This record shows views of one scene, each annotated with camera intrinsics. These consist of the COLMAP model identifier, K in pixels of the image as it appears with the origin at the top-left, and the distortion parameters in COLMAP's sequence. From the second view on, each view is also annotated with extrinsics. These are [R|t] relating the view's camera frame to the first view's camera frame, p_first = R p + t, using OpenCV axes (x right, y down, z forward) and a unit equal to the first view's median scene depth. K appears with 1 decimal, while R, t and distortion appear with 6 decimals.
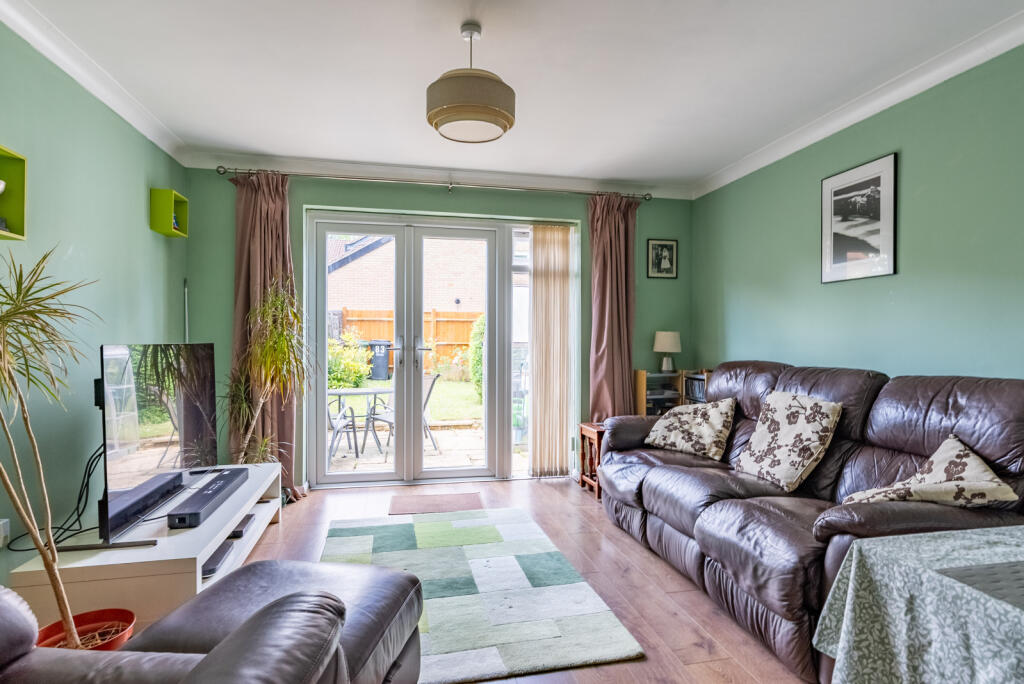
lens RADIAL K [[533.7, 0, 511.9], [0, 533.7, 343.5], [0, 0, 1]] dist [-0.000247, -0.000004]
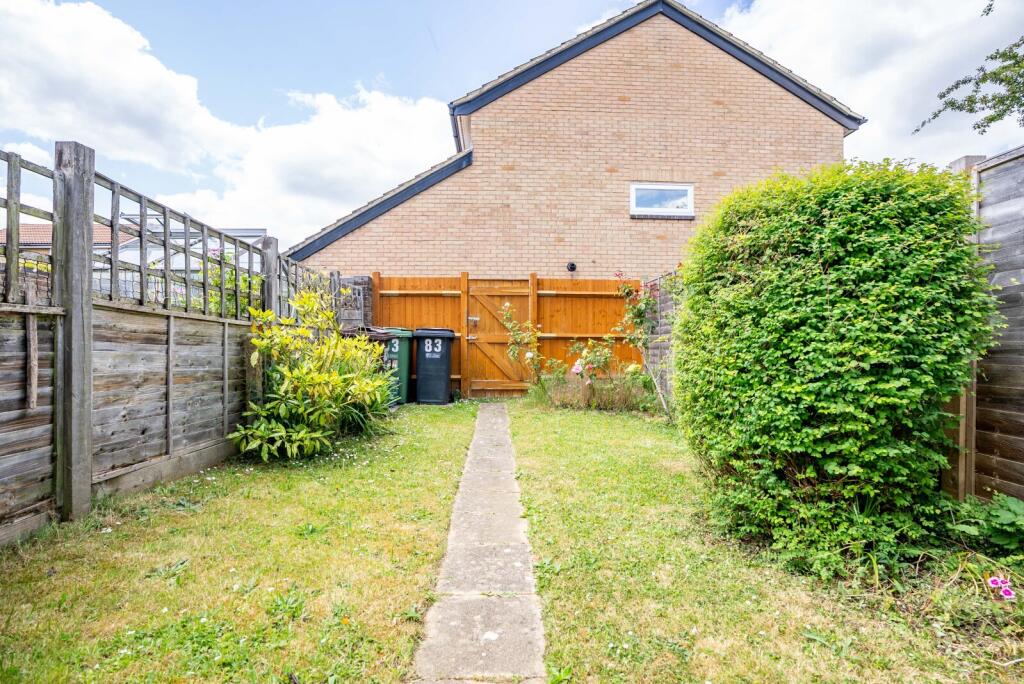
lens RADIAL K [[471.6, 0, 512.9], [0, 471.6, 346.9], [0, 0, 1]] dist [-0.000037, 0.000000]
pose [[0.984097, -0.006171, -0.177522, -0.082177], [0.005557, 0.999977, -0.003952, 0.013790], [0.177543, 0.002903, 0.984109, 0.526276]]
